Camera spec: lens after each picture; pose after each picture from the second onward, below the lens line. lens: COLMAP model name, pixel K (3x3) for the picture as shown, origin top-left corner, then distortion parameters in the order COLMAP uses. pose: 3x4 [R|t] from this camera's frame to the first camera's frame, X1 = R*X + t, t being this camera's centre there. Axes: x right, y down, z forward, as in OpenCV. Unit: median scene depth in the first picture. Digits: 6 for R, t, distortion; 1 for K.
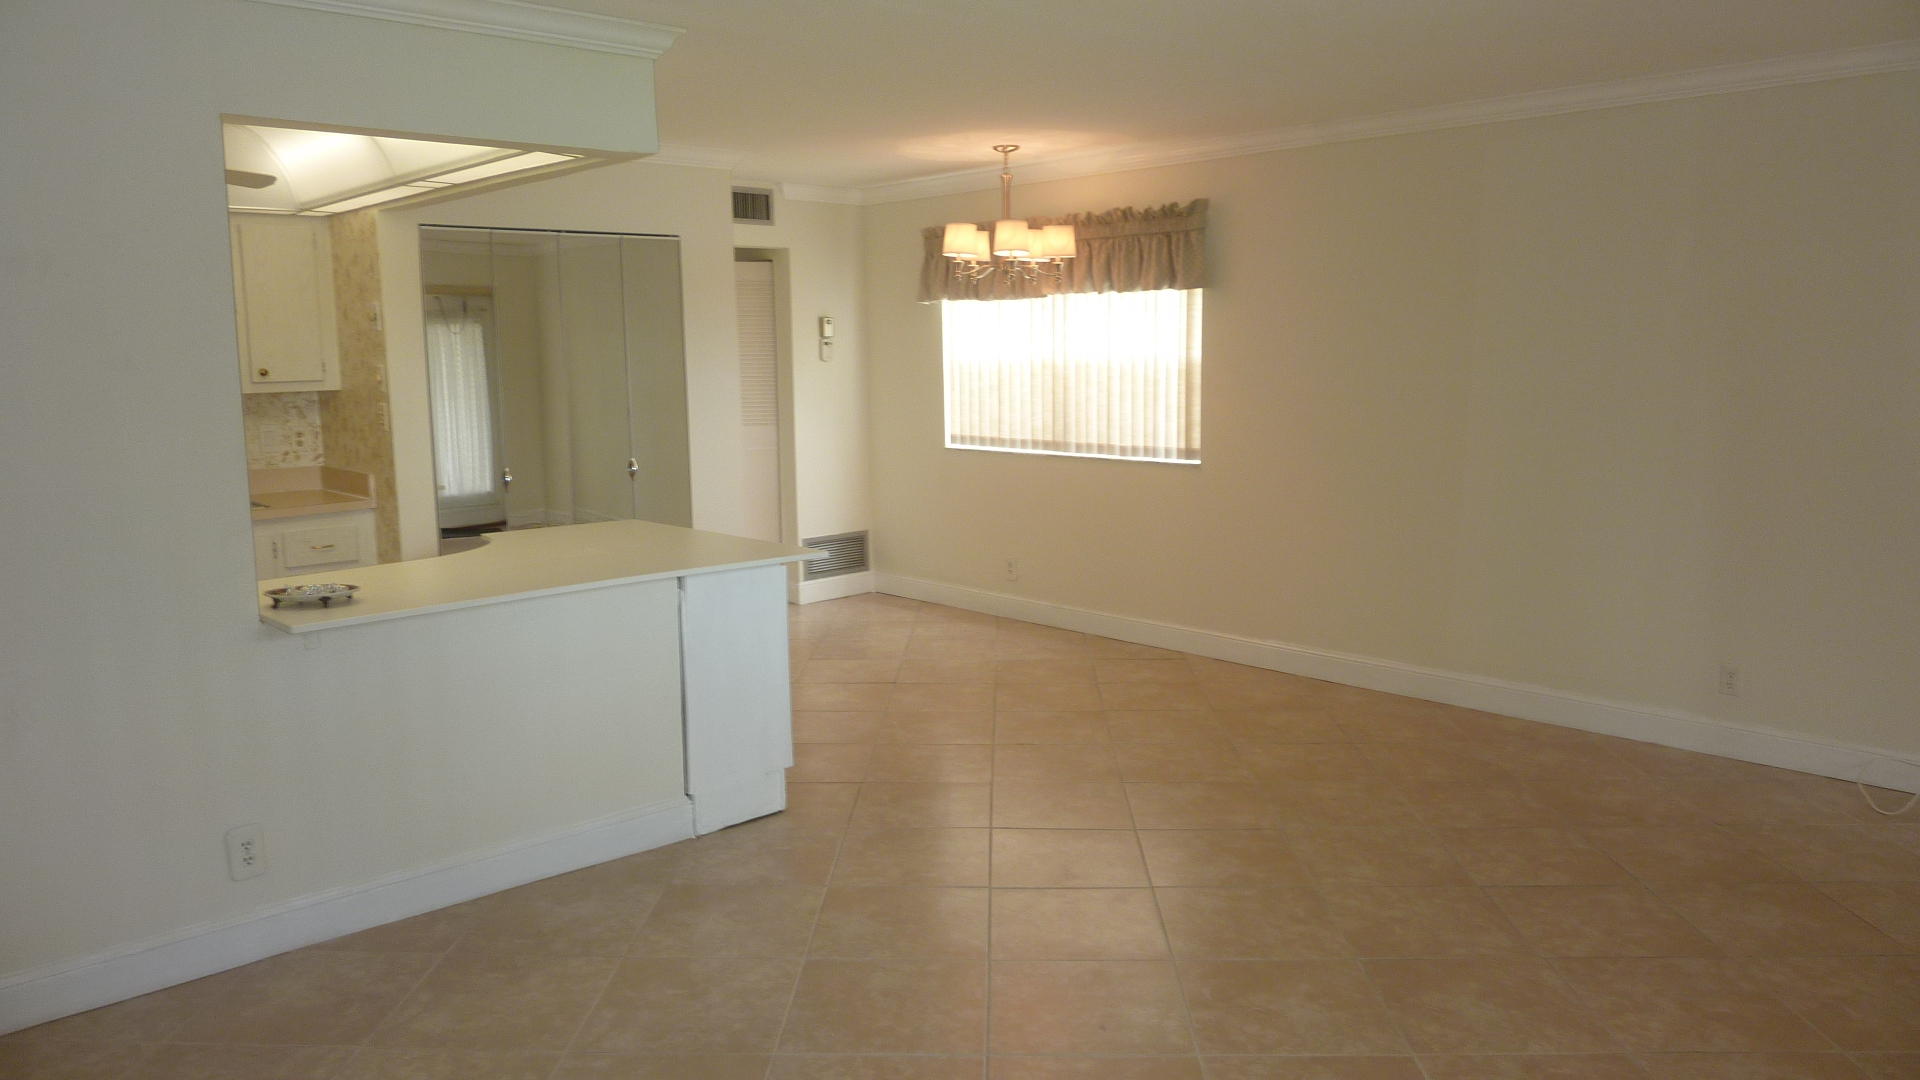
lens RADIAL K [[1342.6, 0, 960.8], [0, 1342.6, 534.5], [0, 0, 1]] dist [-0.025814, -0.009532]
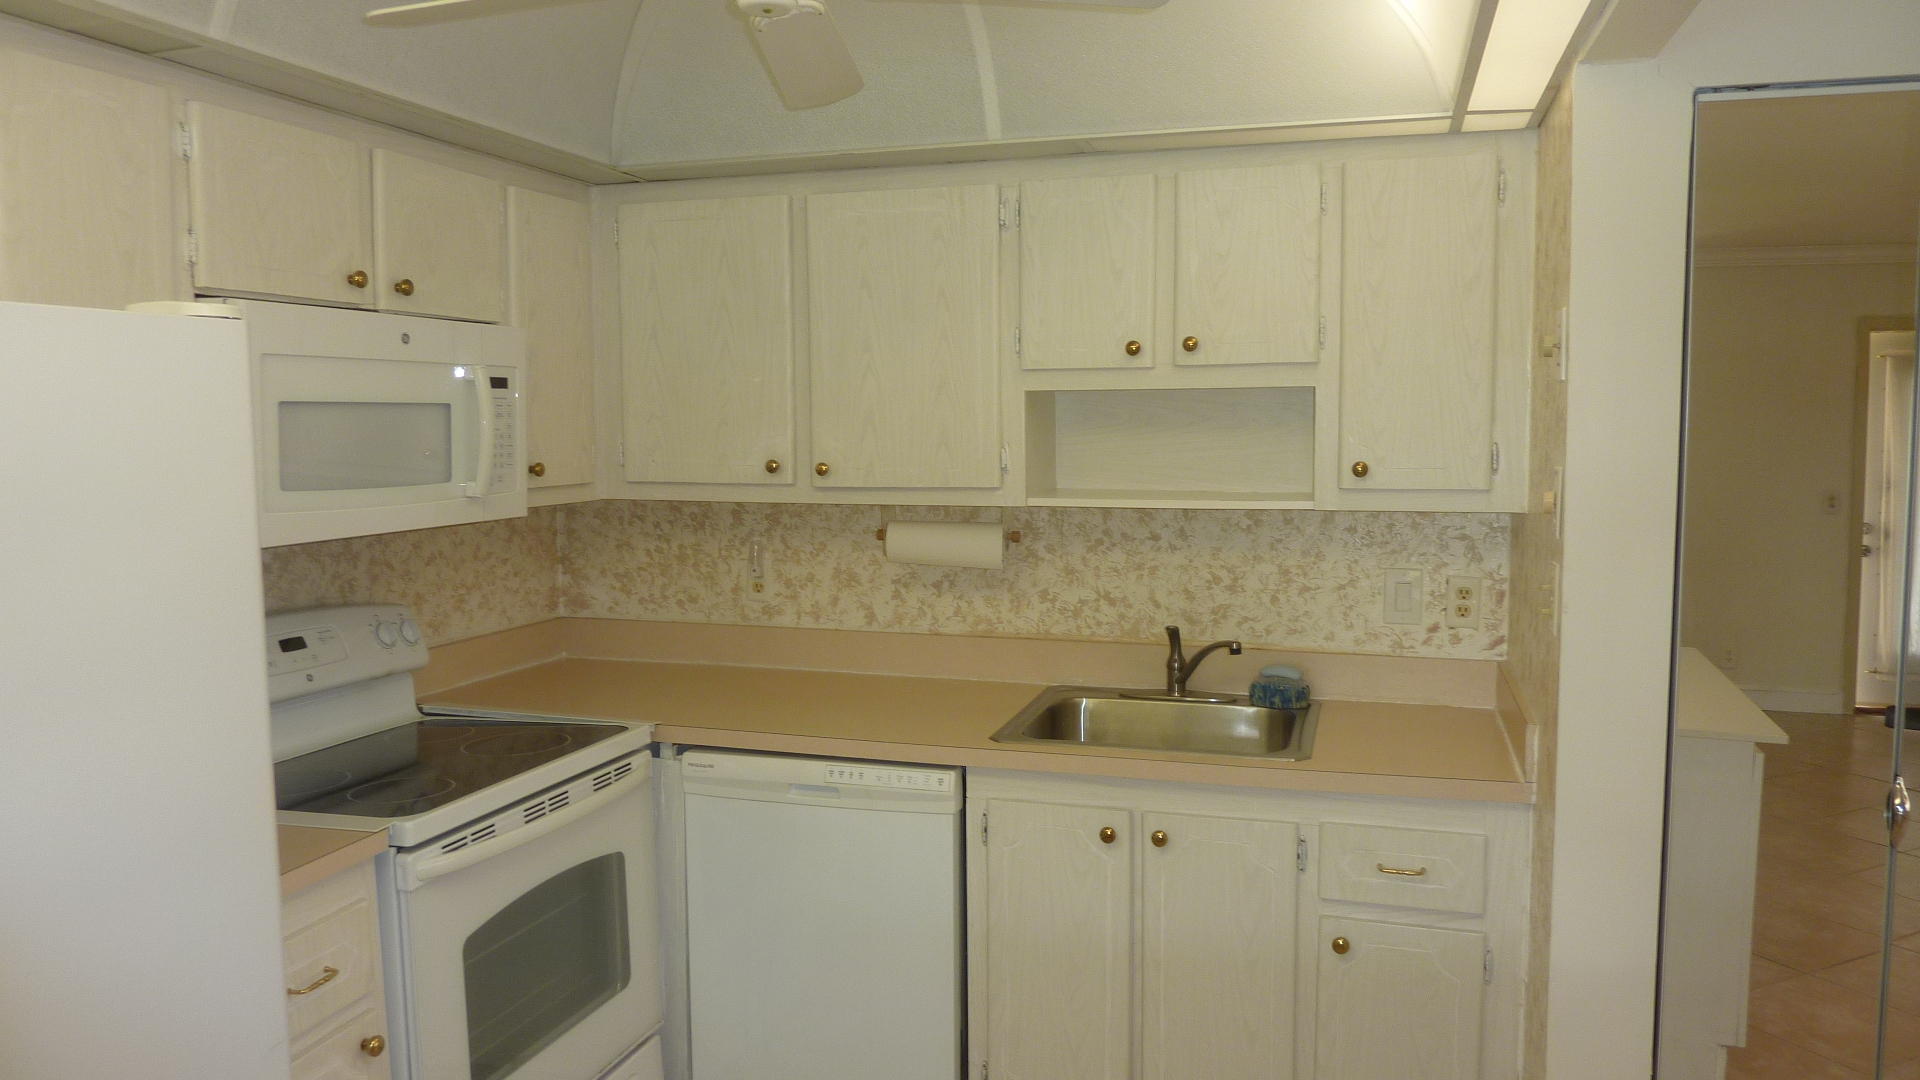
lens RADIAL K [[1342.6, 0, 946.6], [0, 1342.6, 539.7], [0, 0, 1]] dist [-0.025814, -0.009532]
pose [[0.487912, 0.088026, -0.868443, -0.163891], [-0.121617, 0.992054, 0.032228, -0.087406], [0.864379, 0.089893, 0.494740, 0.591133]]
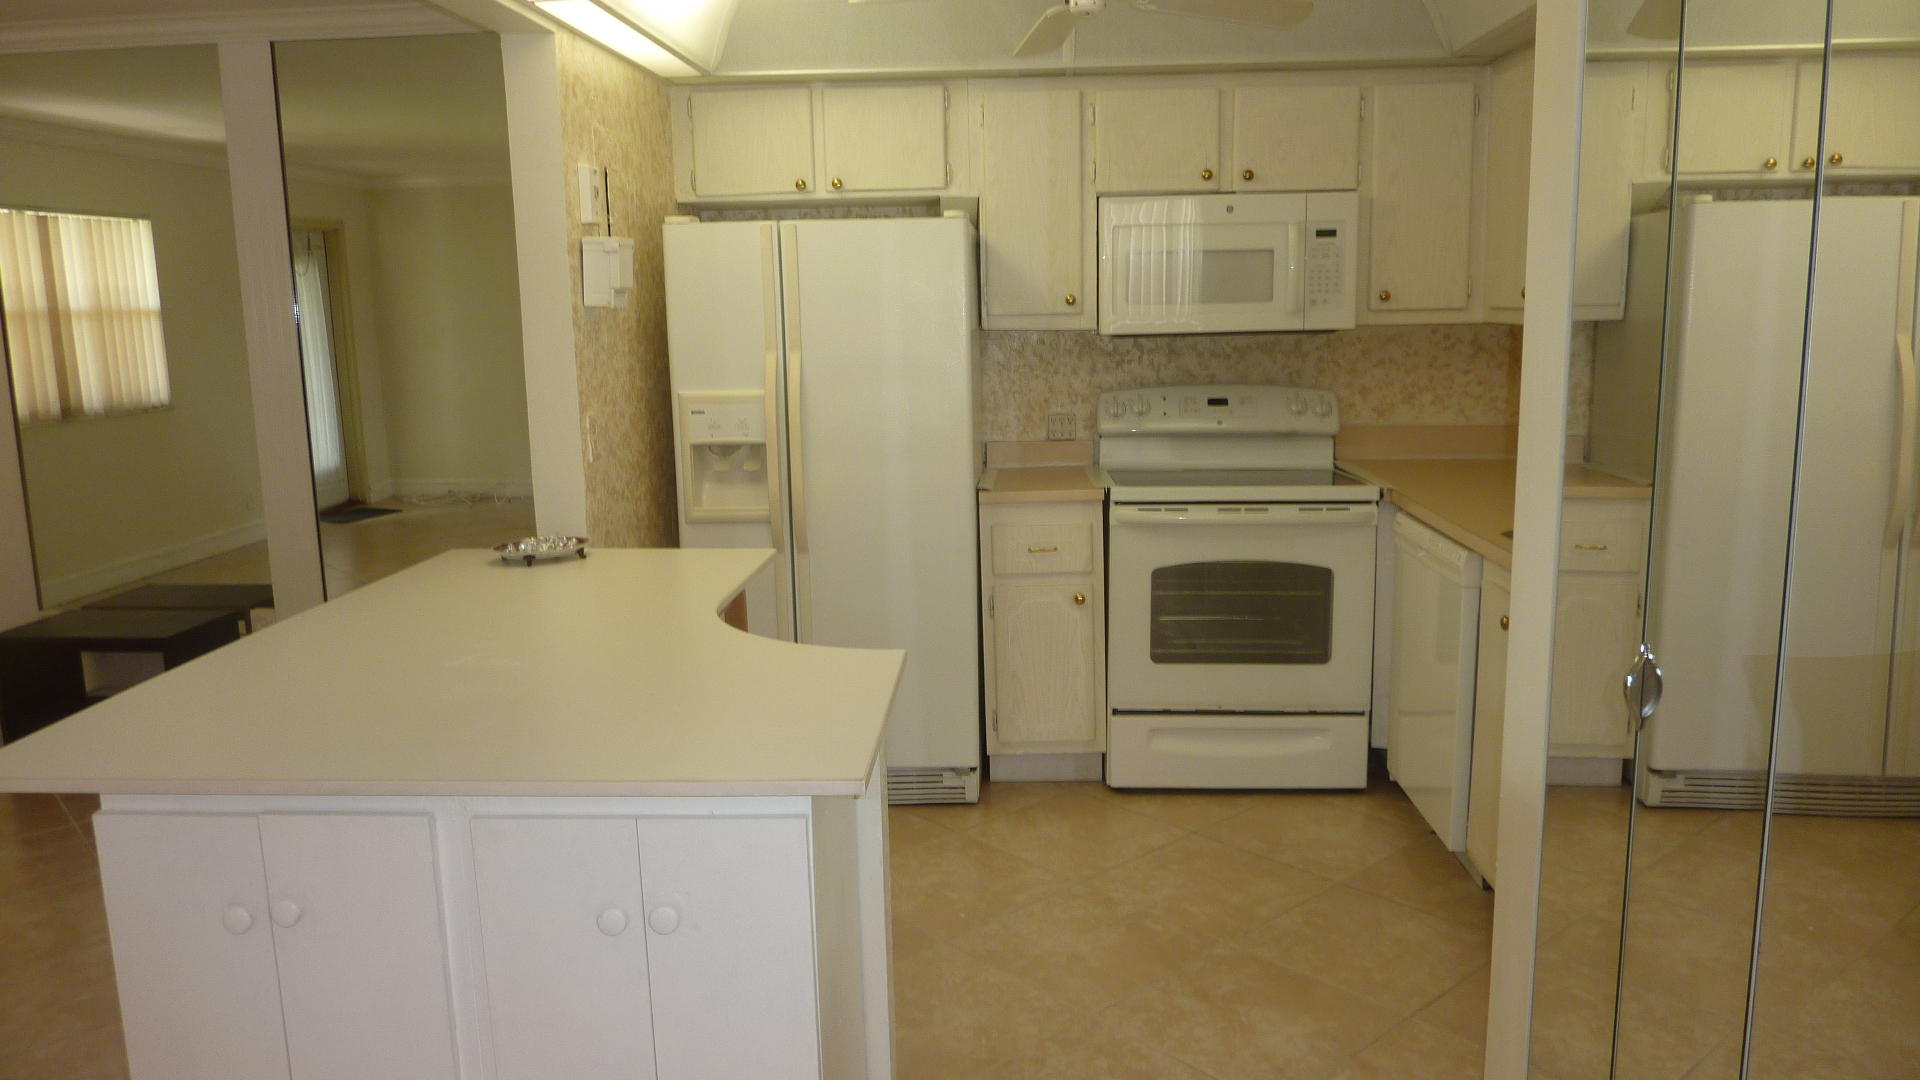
lens RADIAL K [[1342.6, 0, 970.1], [0, 1342.6, 542.9], [0, 0, 1]] dist [-0.025814, -0.009532]
pose [[-0.718383, 0.153032, -0.678607, -0.046139], [-0.068852, 0.955072, 0.288265, -0.139634], [0.692232, 0.253808, -0.675571, 1.041006]]
